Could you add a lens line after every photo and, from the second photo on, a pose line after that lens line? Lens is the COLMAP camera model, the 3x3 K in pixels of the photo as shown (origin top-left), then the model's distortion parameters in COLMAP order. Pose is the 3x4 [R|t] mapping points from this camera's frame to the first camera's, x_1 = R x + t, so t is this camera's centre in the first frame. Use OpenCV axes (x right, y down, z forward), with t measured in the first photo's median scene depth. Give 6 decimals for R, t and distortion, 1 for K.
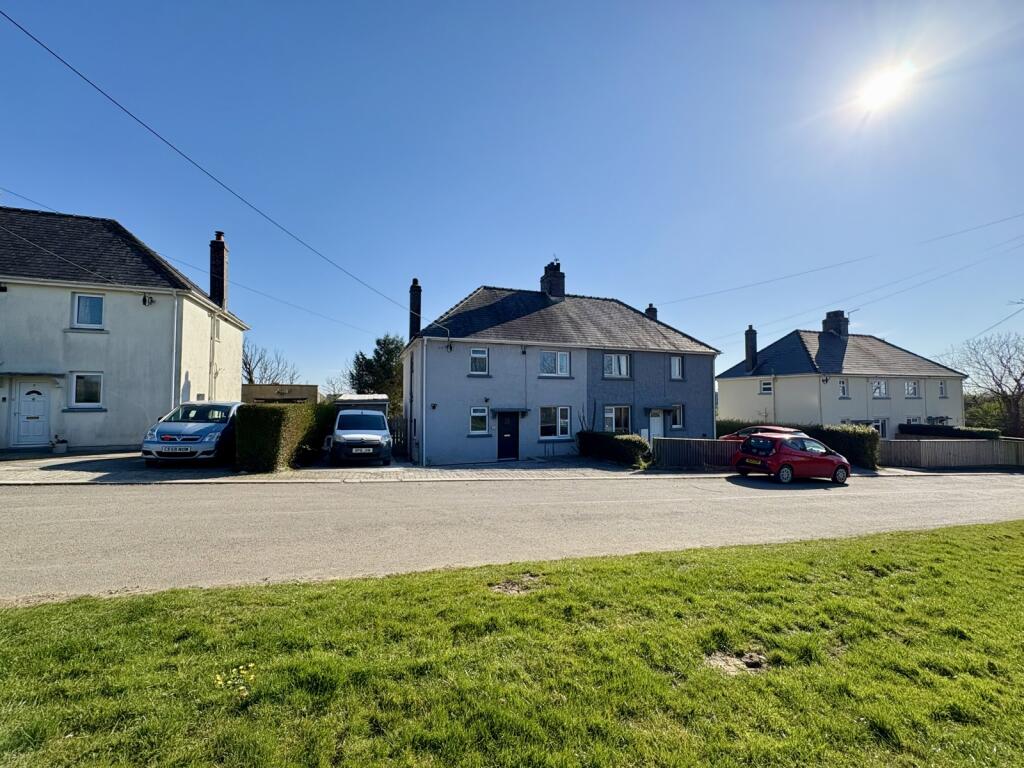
lens RADIAL K [[410.4, 0, 514.8], [0, 410.4, 384.3], [0, 0, 1]] dist [0.000168, 0.000211]
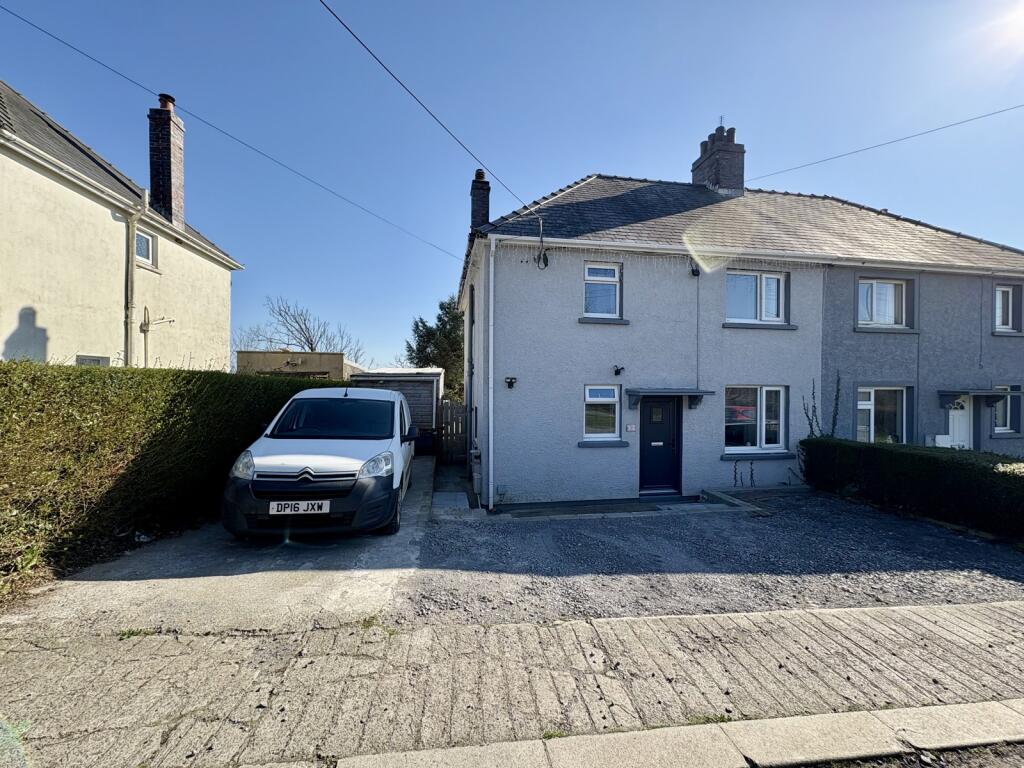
lens RADIAL K [[410.4, 0, 512.0], [0, 410.4, 383.5], [0, 0, 1]] dist [0.000168, 0.000211]
pose [[0.981527, 0.006650, -0.191209, -0.090349], [0.000888, 0.999227, 0.039311, 0.031198], [0.191322, -0.038755, 0.980762, 0.460821]]
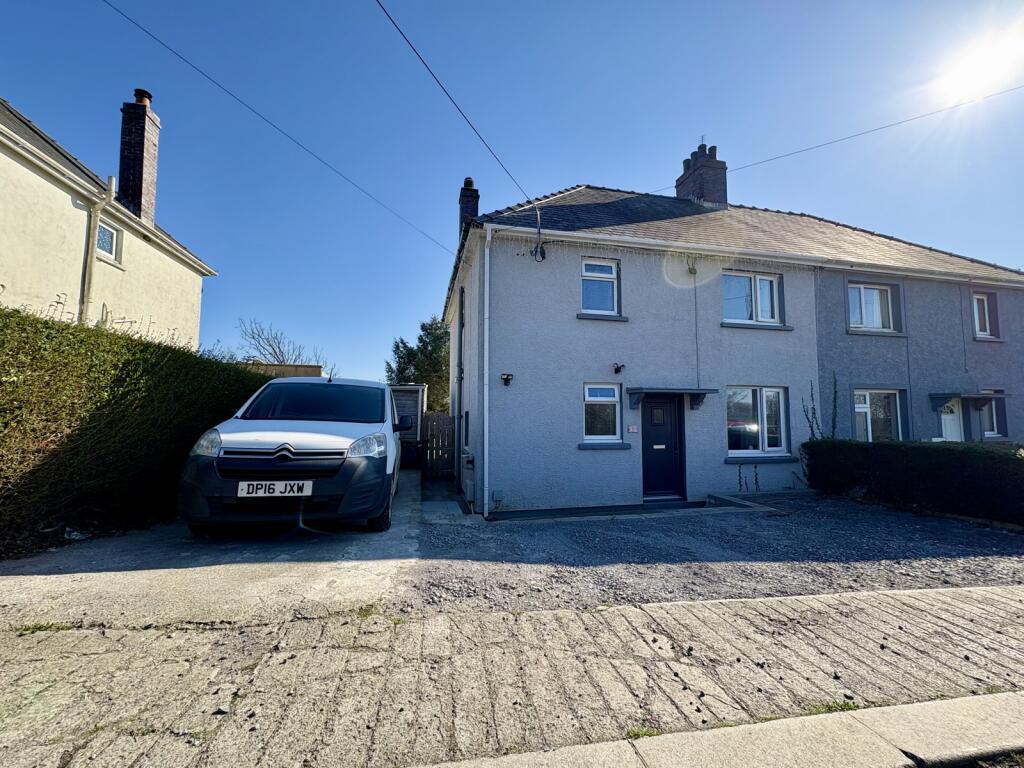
lens RADIAL K [[410.4, 0, 511.9], [0, 410.4, 383.7], [0, 0, 1]] dist [0.000168, 0.000211]
pose [[0.990459, -0.007515, -0.137599, -0.113242], [0.002538, 0.999337, -0.036308, 0.065542], [0.137781, 0.035613, 0.989822, 0.483430]]
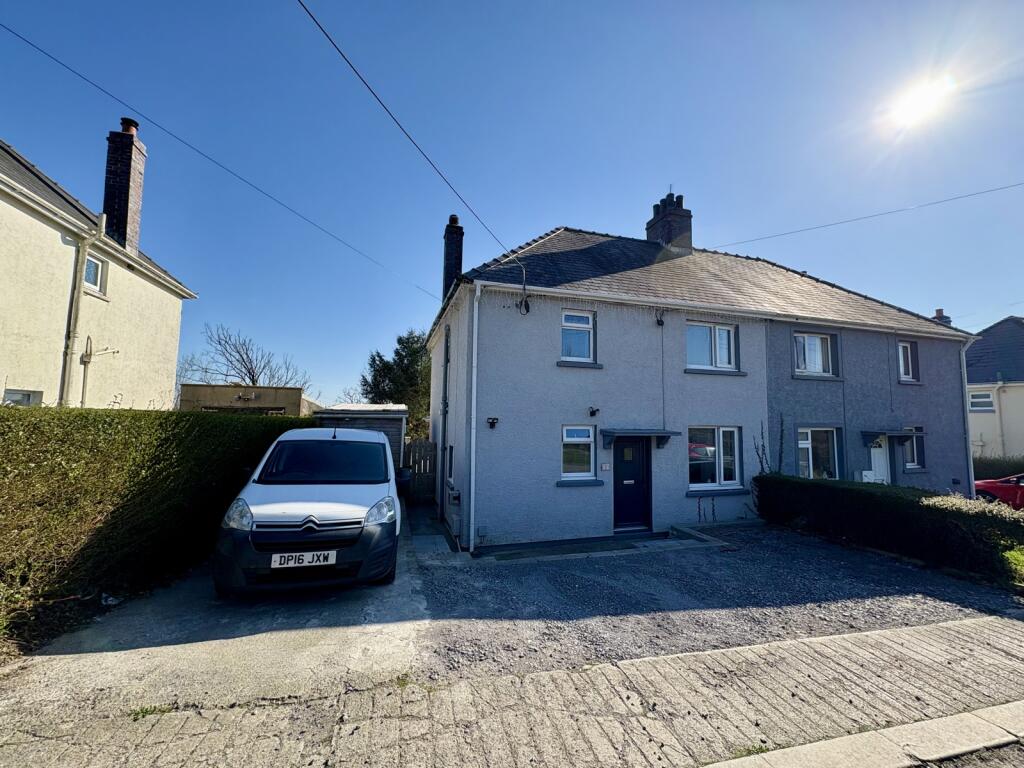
lens RADIAL K [[410.4, 0, 512.4], [0, 410.4, 383.2], [0, 0, 1]] dist [0.000168, 0.000211]
pose [[0.997754, 0.008242, -0.066469, -0.123536], [-0.011289, 0.998896, -0.045603, 0.024649], [0.066020, 0.046251, 0.996746, 0.446057]]
